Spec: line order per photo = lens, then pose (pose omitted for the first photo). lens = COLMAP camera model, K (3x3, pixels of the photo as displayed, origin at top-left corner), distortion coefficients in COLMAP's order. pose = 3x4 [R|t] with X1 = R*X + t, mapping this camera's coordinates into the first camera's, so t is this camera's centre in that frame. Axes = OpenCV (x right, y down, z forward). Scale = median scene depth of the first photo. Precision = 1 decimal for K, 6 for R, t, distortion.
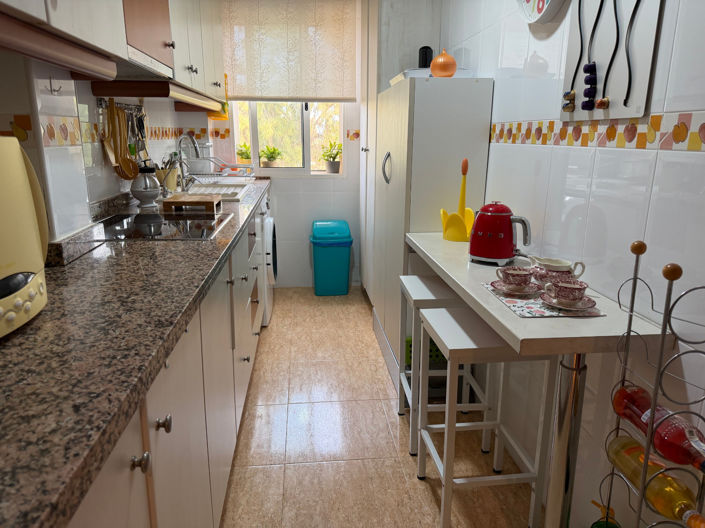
lens RADIAL K [[505.5, 0, 352.4], [0, 505.5, 268.1], [0, 0, 1]] dist [0.042396, -0.043566]
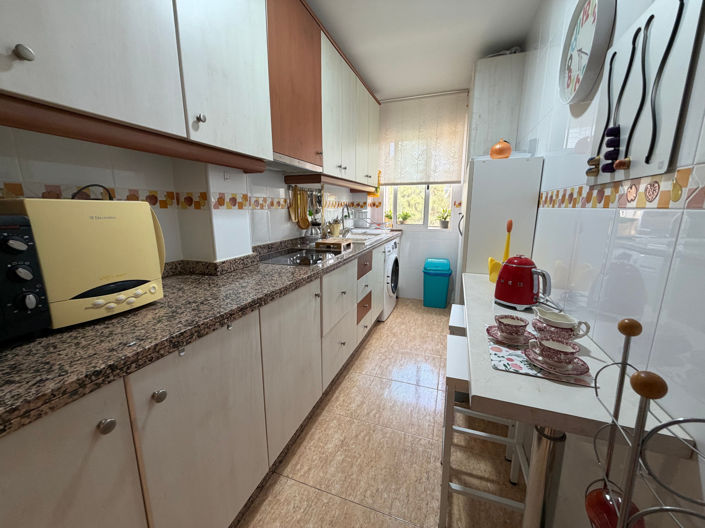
lens RADIAL K [[284.0, 0, 348.9], [0, 284.0, 264.3], [0, 0, 1]] dist [-0.001318, 0.000664]
pose [[0.897987, 0.079434, -0.432793, 0.174287], [-0.104663, 0.993901, -0.034744, -0.037040], [0.427394, 0.076497, 0.900823, 0.193346]]
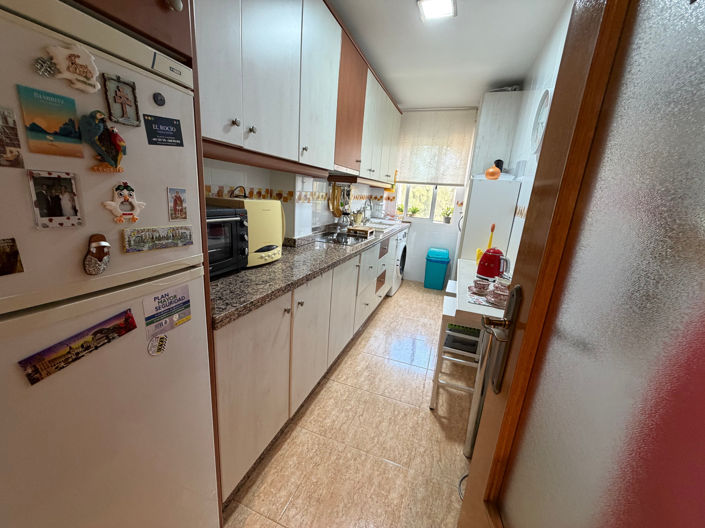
lens RADIAL K [[284.0, 0, 348.9], [0, 284.0, 264.4], [0, 0, 1]] dist [-0.001318, 0.000664]
pose [[0.892744, 0.163851, -0.419716, 0.207185], [-0.173754, 0.984677, 0.014825, 0.007322], [0.415714, 0.059692, 0.907534, -0.145715]]
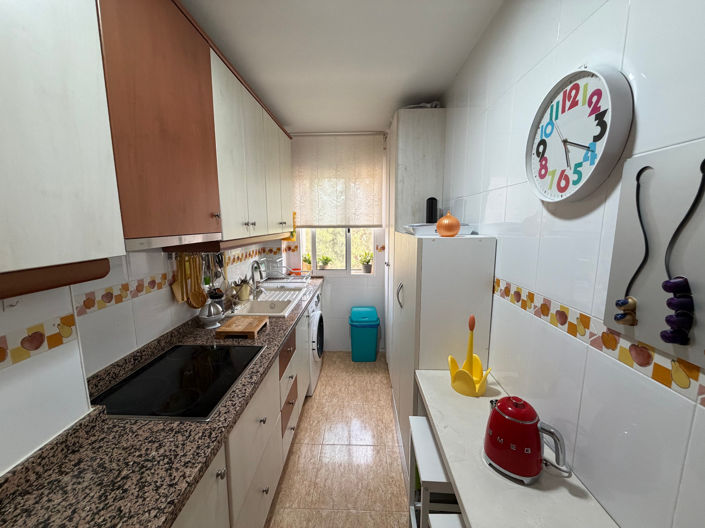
lens RADIAL K [[284.0, 0, 351.2], [0, 284.0, 264.5], [0, 0, 1]] dist [-0.001318, 0.000664]
pose [[0.991060, 0.009546, -0.133073, 0.051899], [-0.023895, 0.994009, -0.106656, -0.248962], [0.131258, 0.108882, 0.985351, 0.374332]]
